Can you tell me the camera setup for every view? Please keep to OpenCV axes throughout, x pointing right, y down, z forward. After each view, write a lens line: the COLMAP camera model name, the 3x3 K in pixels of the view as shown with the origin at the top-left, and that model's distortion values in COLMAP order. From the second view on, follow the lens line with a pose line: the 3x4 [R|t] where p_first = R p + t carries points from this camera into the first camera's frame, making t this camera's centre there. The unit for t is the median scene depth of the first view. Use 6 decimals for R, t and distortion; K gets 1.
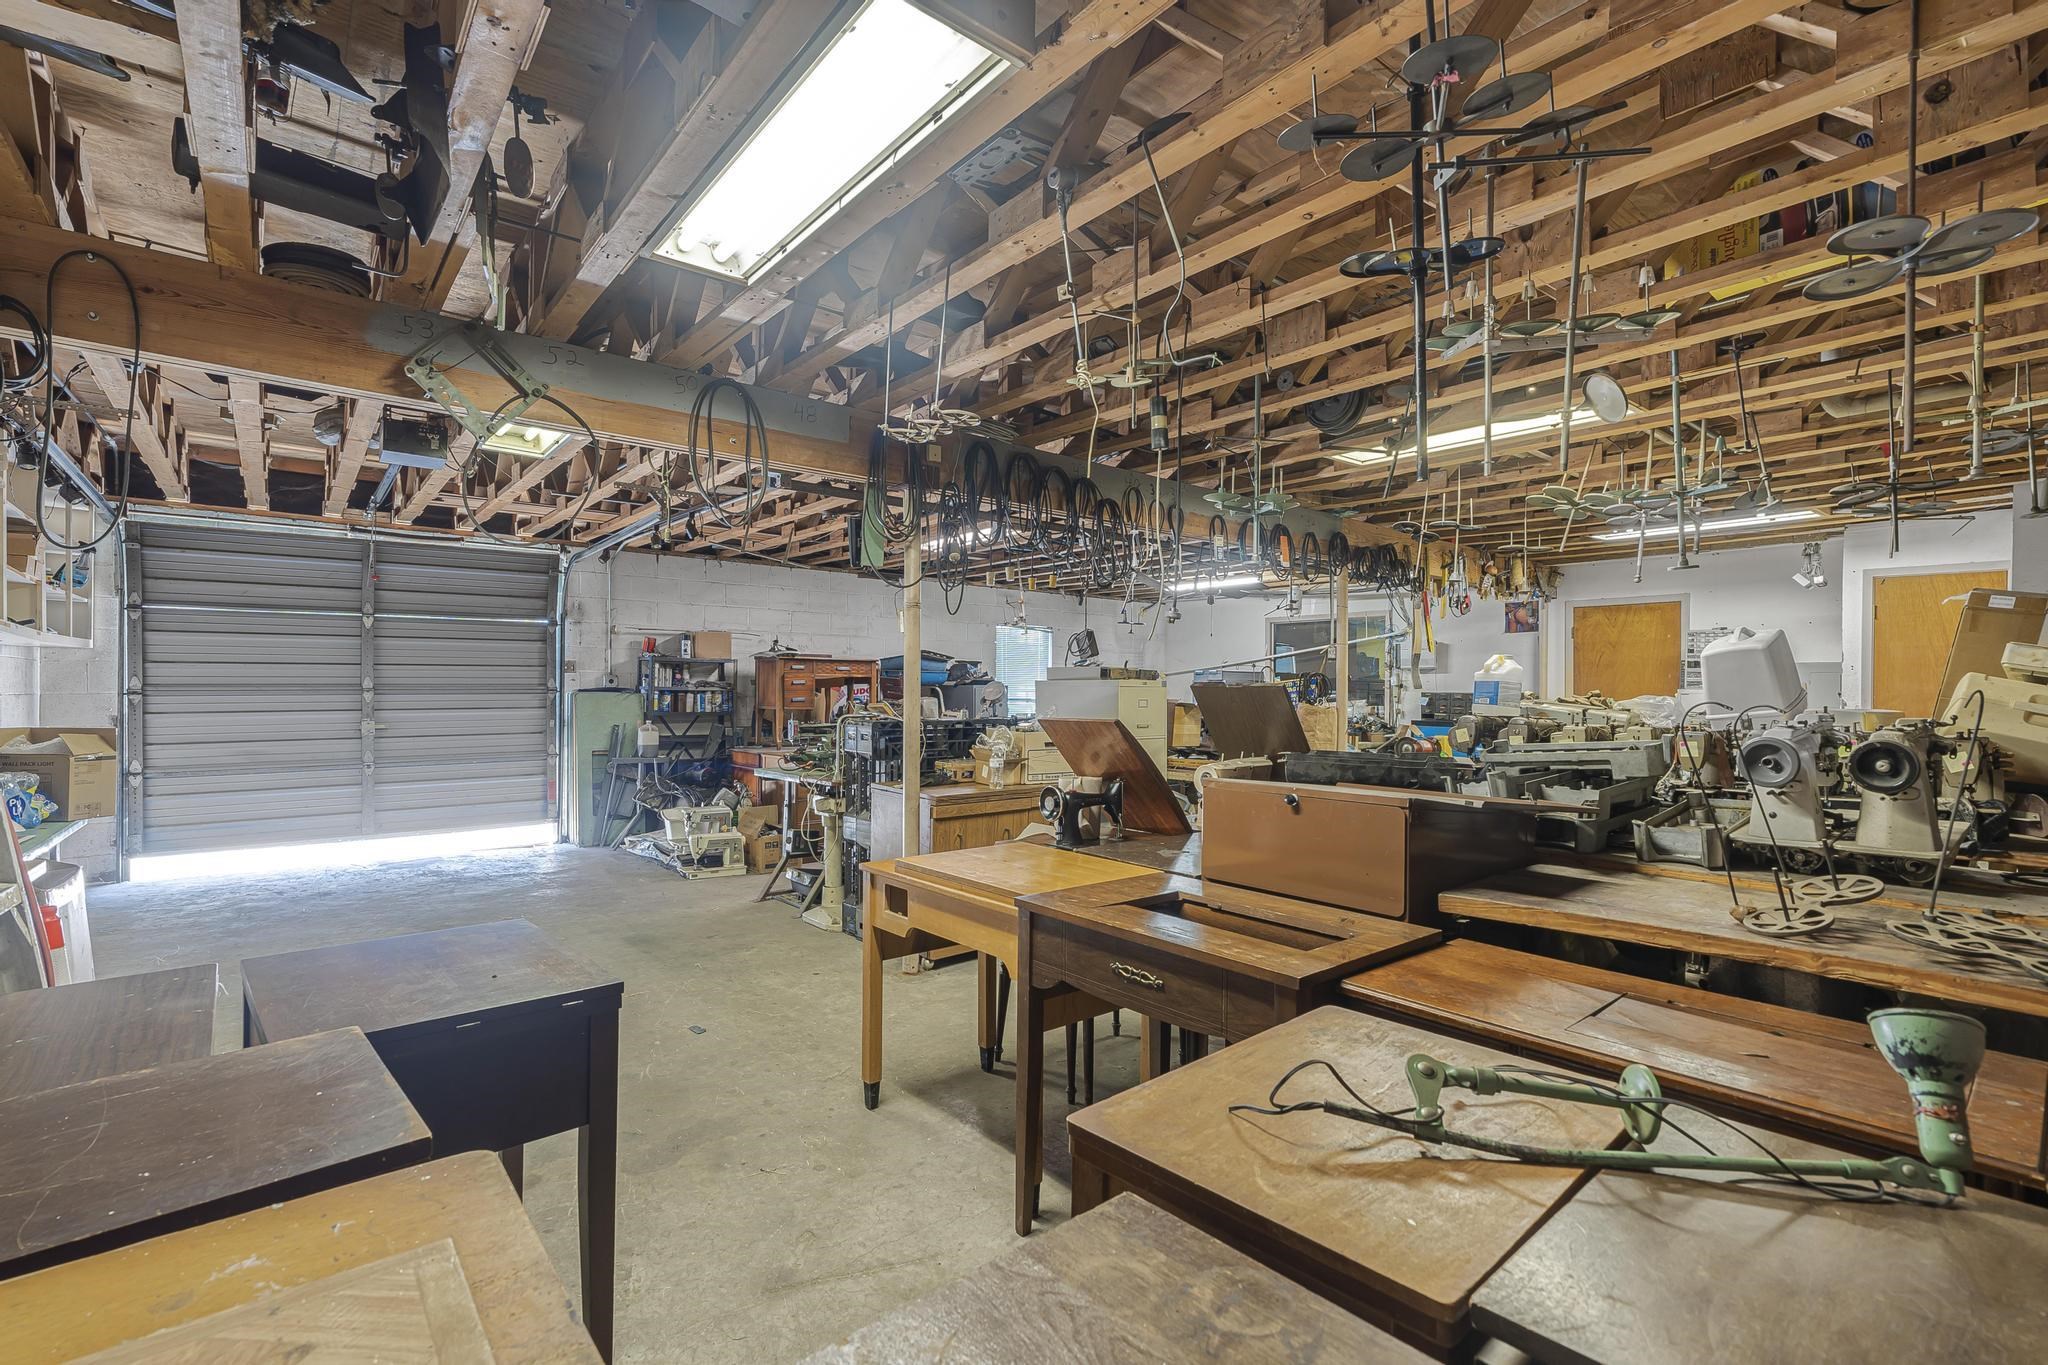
lens RADIAL K [[966.7, 0, 1024.0], [0, 966.7, 682.5], [0, 0, 1]] dist [-0.068830, 0.029814]
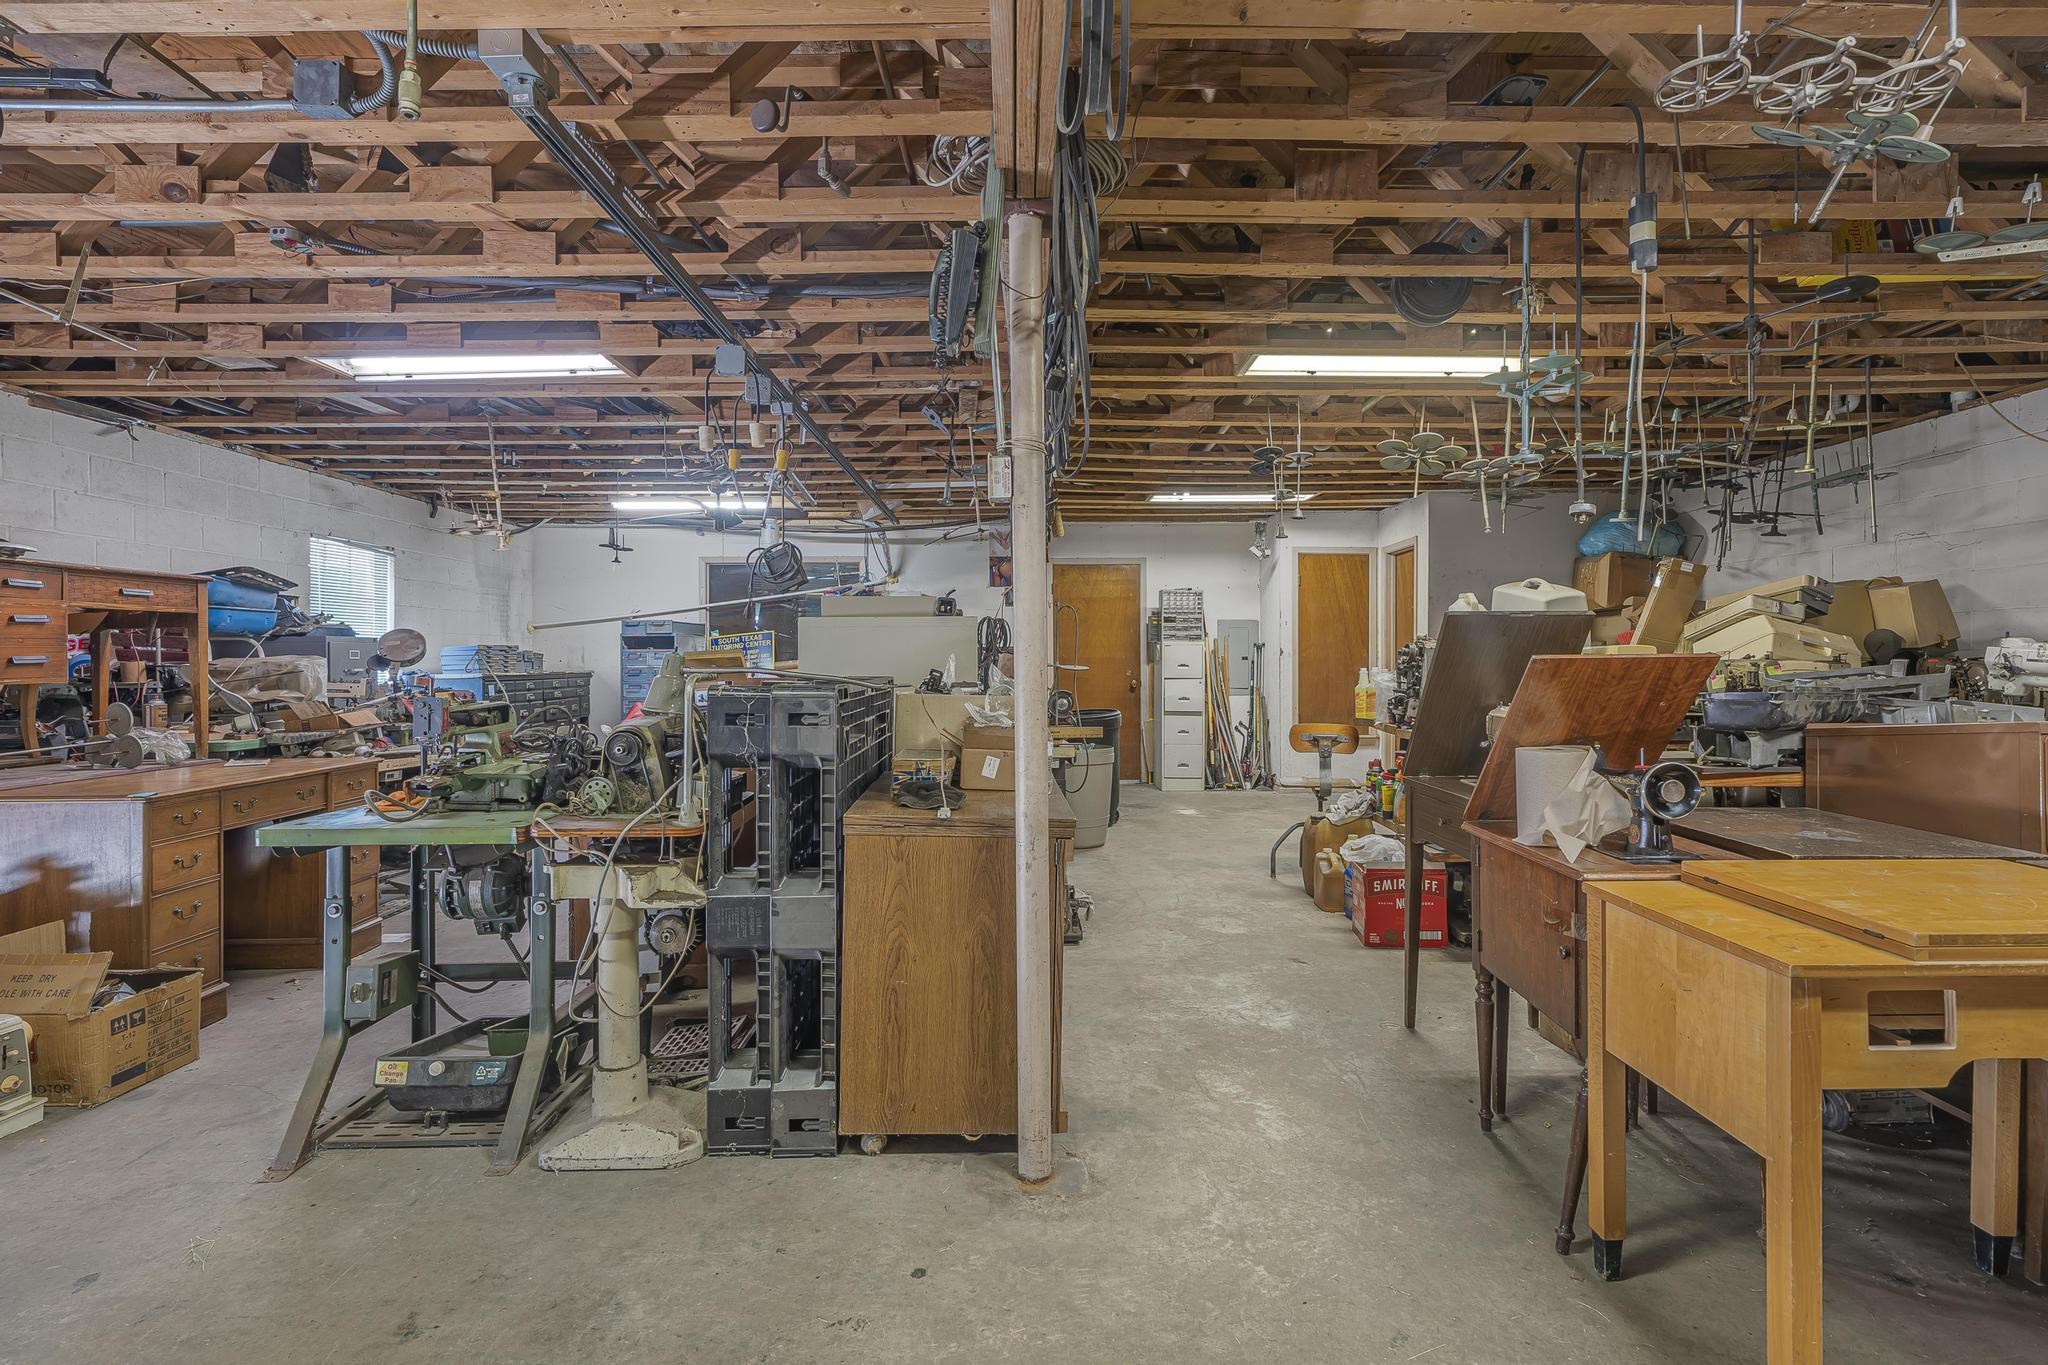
lens RADIAL K [[966.7, 0, 1024.0], [0, 966.7, 682.5], [0, 0, 1]] dist [-0.068830, 0.029814]
pose [[0.609480, -0.031011, 0.792195, -0.346960], [0.004498, 0.999354, 0.035660, 0.014917], [-0.792788, -0.018170, 0.609226, 0.473755]]
